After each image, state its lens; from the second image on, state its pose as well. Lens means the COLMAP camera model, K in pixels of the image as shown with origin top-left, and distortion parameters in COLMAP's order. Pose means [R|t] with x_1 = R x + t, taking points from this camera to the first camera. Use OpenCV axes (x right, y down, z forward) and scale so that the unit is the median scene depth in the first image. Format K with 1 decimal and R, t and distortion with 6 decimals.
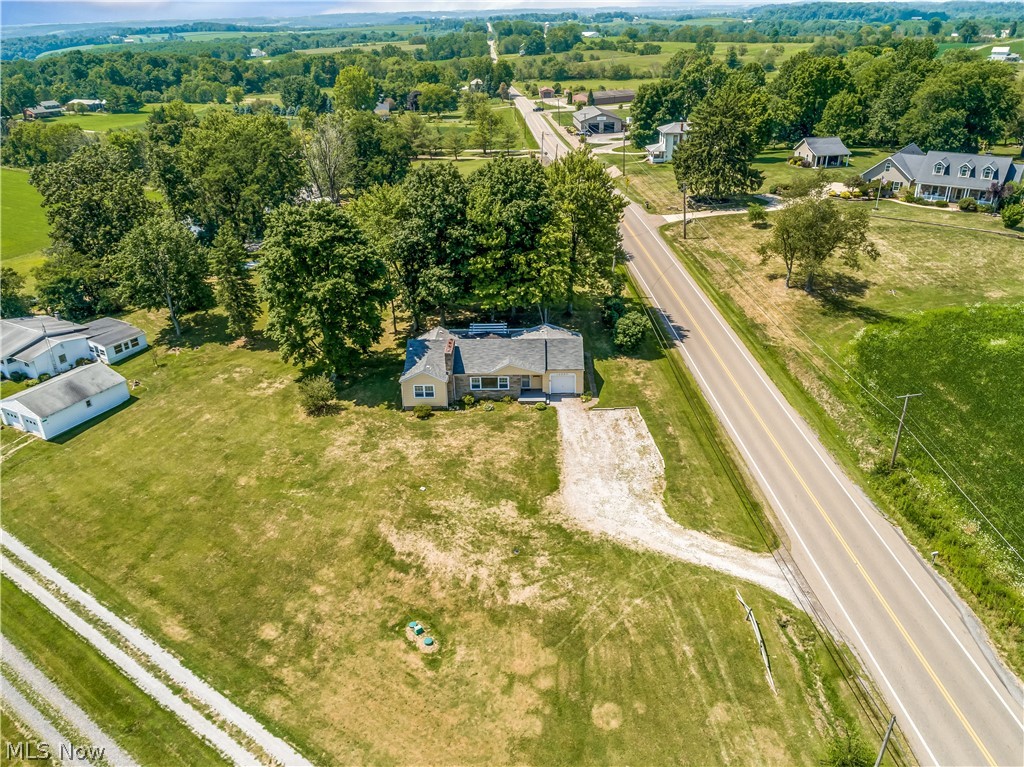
lens RADIAL K [[862.5, 0, 512.0], [0, 862.5, 383.5], [0, 0, 1]] dist [-0.009289, -0.004710]
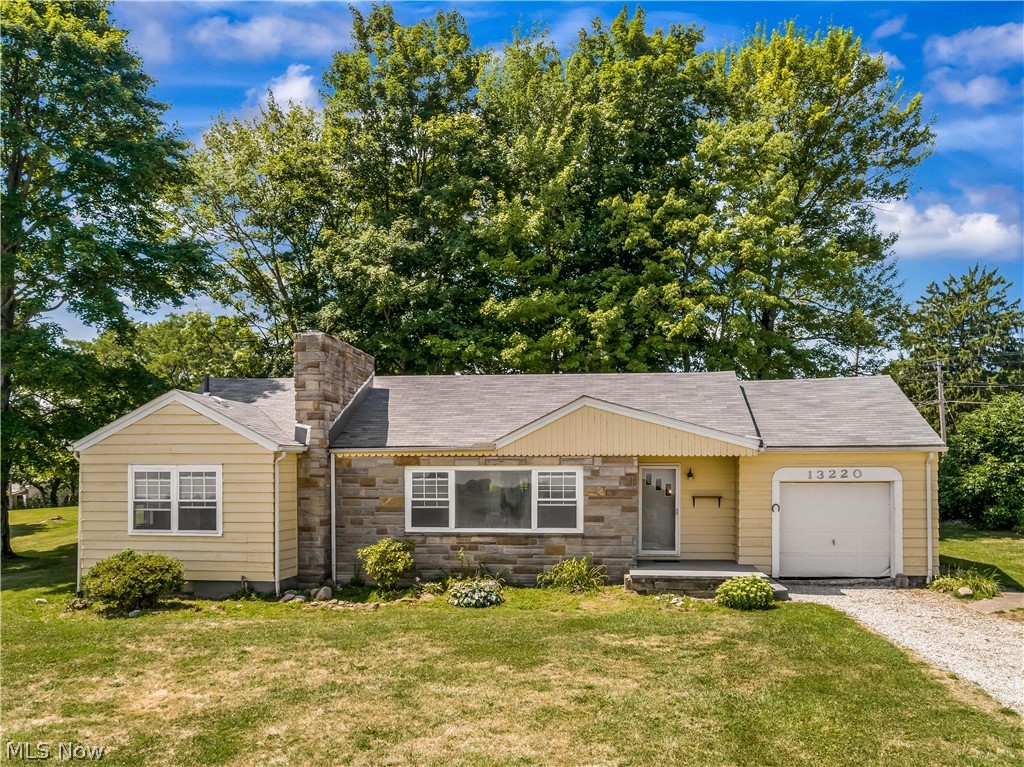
lens RADIAL K [[862.5, 0, 512.0], [0, 862.5, 383.5], [0, 0, 1]] dist [-0.009289, -0.004710]
pose [[0.994254, 0.012382, -0.106325, 0.001742], [-0.064577, 0.861560, -0.503531, 0.102532], [0.085370, 0.507504, 0.857410, 0.978871]]
